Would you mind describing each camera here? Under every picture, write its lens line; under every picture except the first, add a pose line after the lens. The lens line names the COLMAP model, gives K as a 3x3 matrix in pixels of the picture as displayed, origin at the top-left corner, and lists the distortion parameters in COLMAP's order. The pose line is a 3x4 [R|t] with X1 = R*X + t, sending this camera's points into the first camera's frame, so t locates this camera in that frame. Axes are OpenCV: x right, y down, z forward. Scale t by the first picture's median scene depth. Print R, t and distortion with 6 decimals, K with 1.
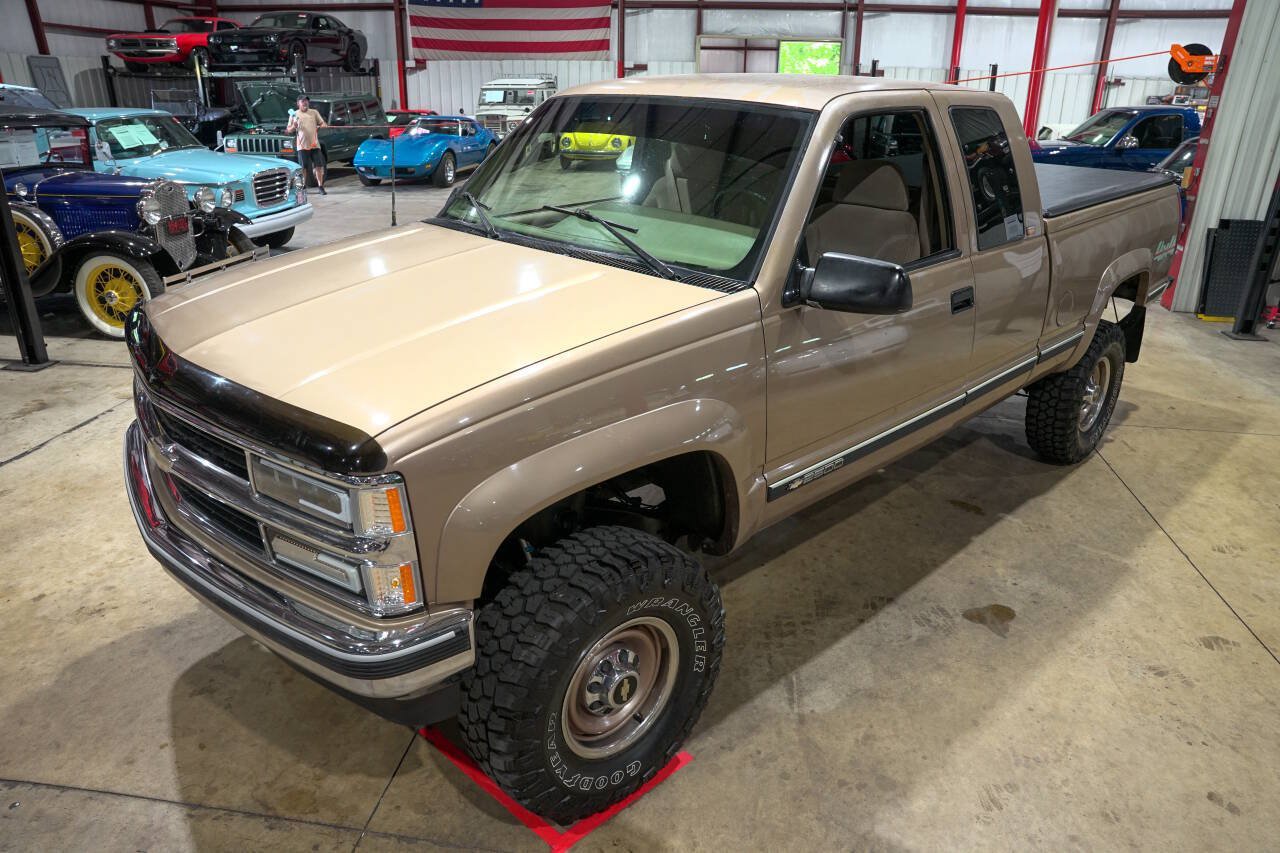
lens RADIAL K [[877.2, 0, 643.2], [0, 877.2, 425.9], [0, 0, 1]] dist [-0.143788, 0.114274]
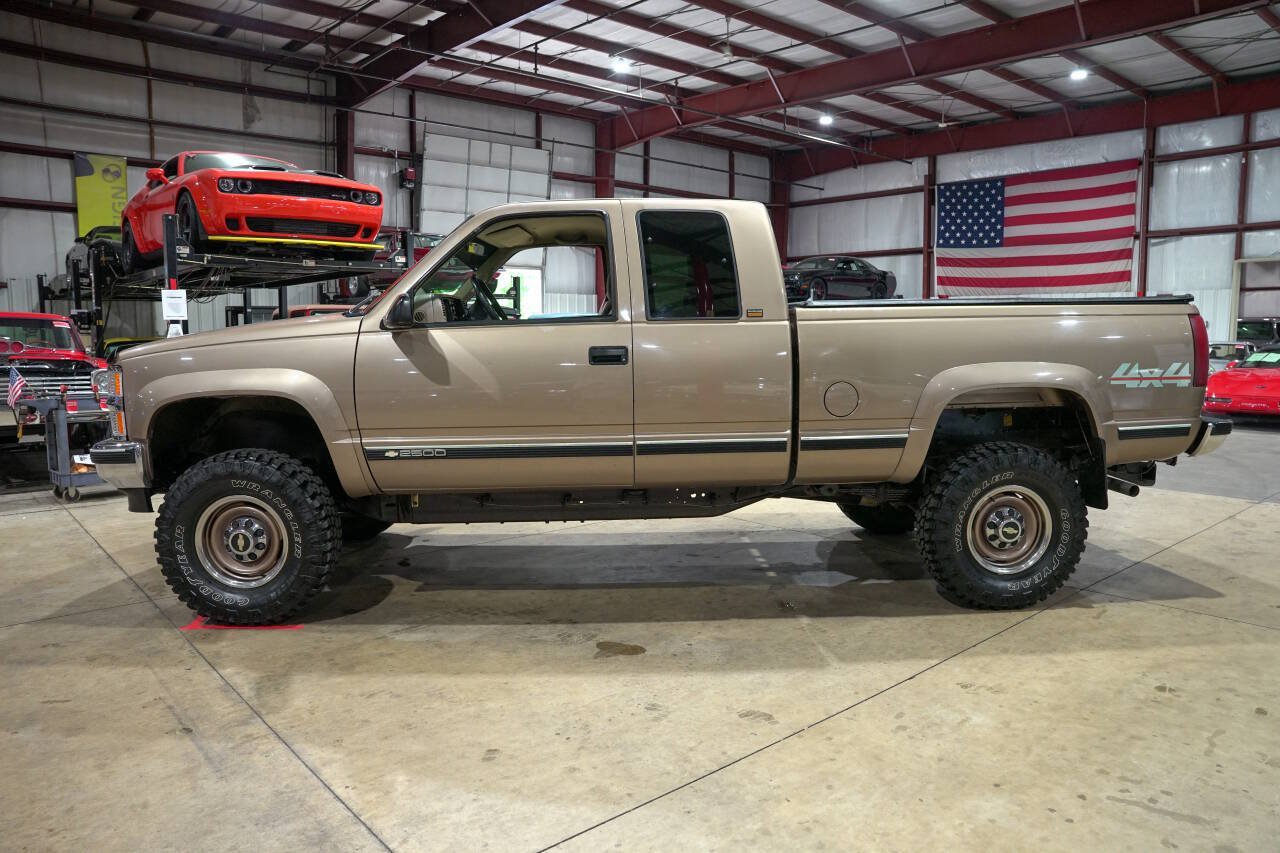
lens RADIAL K [[877.2, 0, 643.2], [0, 877.2, 425.9], [0, 0, 1]] dist [-0.143788, 0.114274]
pose [[0.758965, 0.051576, -0.649085, 1.125514], [-0.230723, 0.953480, -0.194018, 0.162476], [0.608883, 0.297012, 0.735558, 0.145032]]
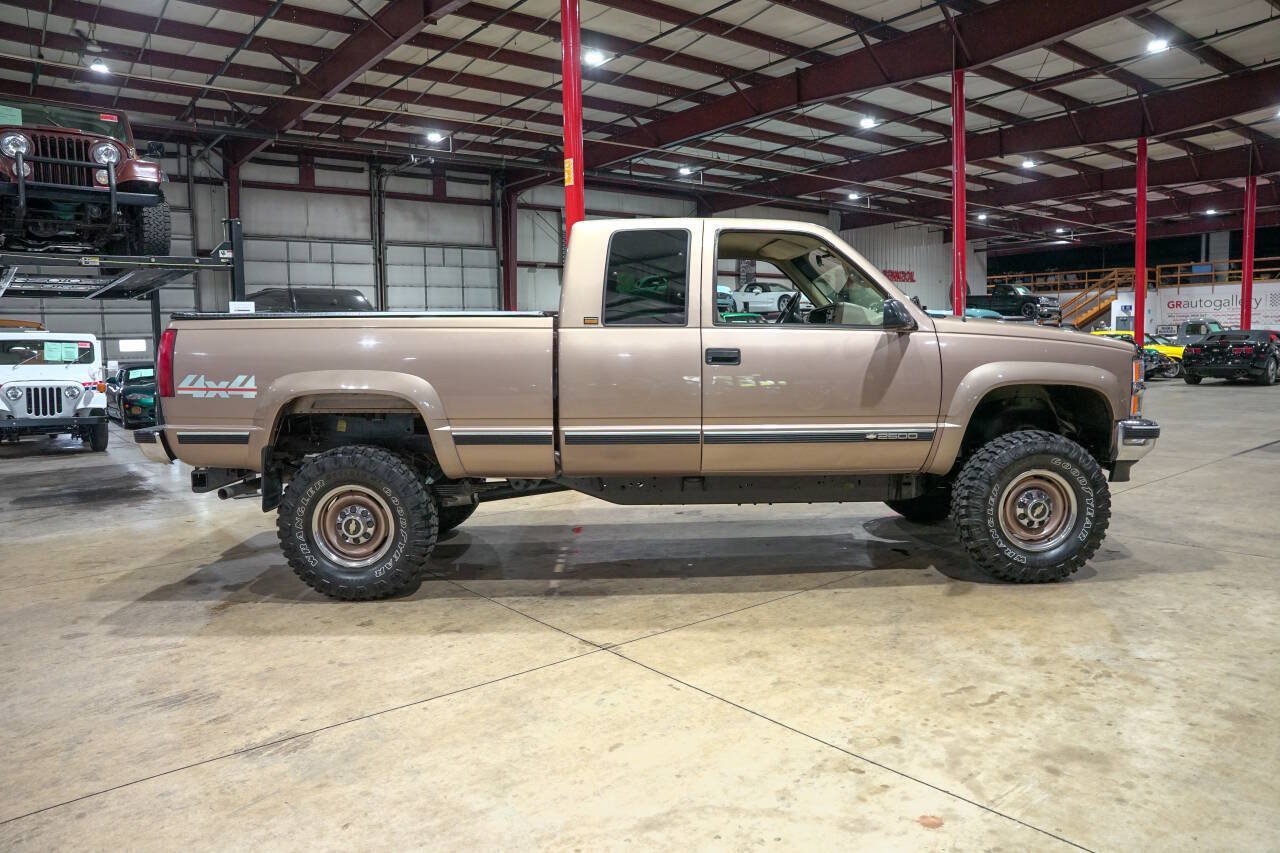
lens RADIAL K [[877.2, 0, 643.2], [0, 877.2, 425.9], [0, 0, 1]] dist [-0.143788, 0.114274]
pose [[-0.734172, -0.066594, 0.675690, -0.838520], [0.260709, 0.891239, 0.371111, -0.713426], [-0.626915, 0.448618, -0.636961, 2.247135]]
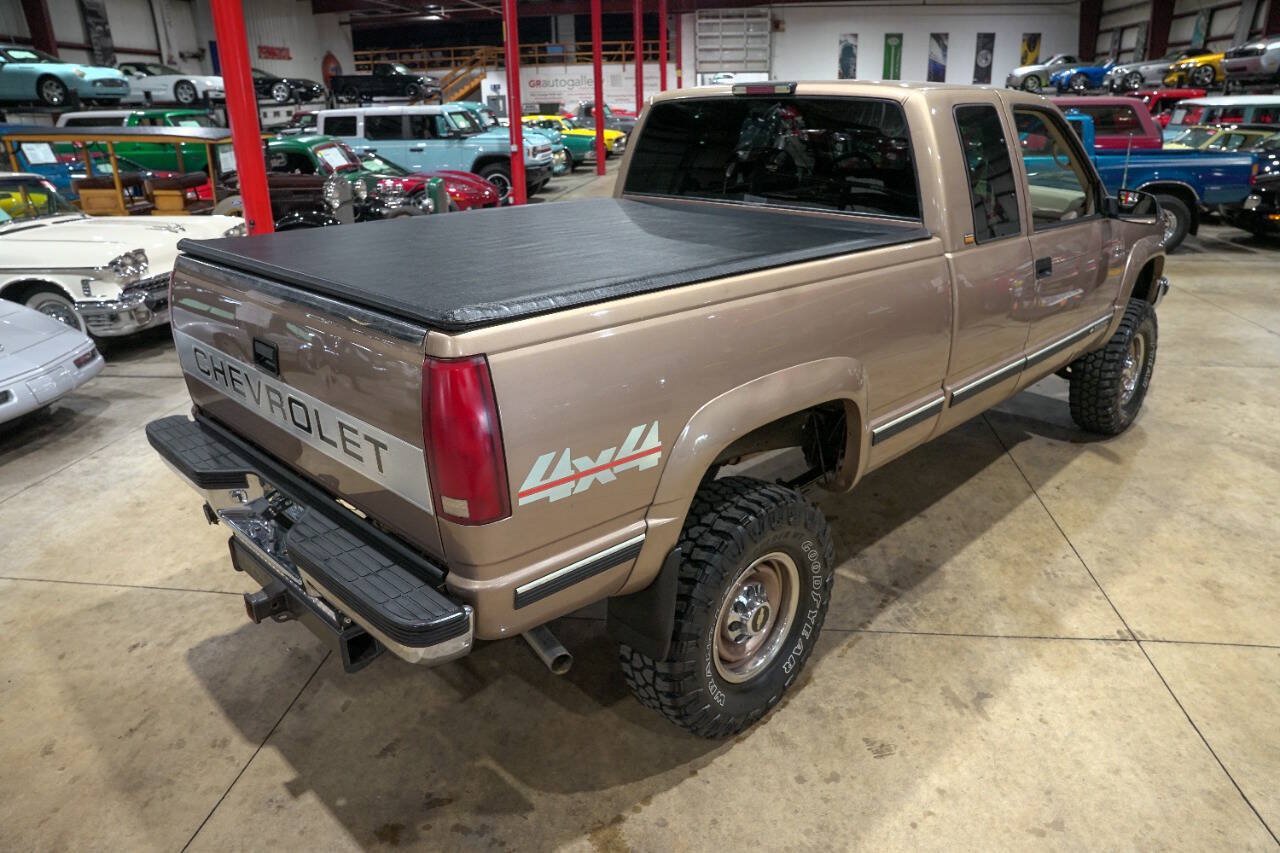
lens RADIAL K [[877.2, 0, 643.2], [0, 877.2, 425.9], [0, 0, 1]] dist [-0.143788, 0.114274]
pose [[-0.999821, 0.007601, -0.017349, 0.484675], [-0.006196, 0.734303, 0.678793, -0.876968], [0.017899, 0.678779, -0.734124, 2.221523]]
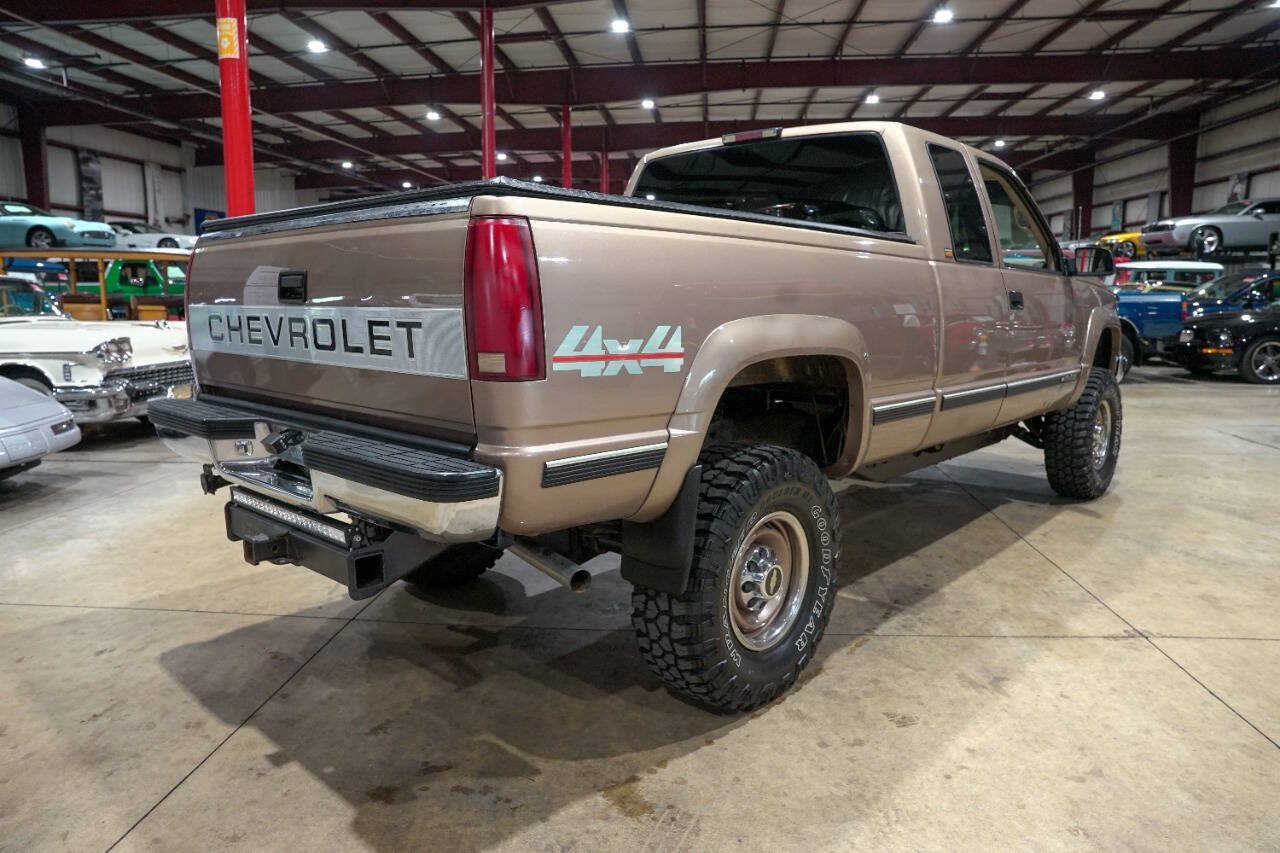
lens RADIAL K [[877.2, 0, 643.2], [0, 877.2, 425.9], [0, 0, 1]] dist [-0.143788, 0.114274]
pose [[-0.997944, -0.003932, -0.063972, 0.532144], [-0.036286, 0.857406, 0.513359, -0.723329], [0.052831, 0.514625, -0.855786, 2.350002]]
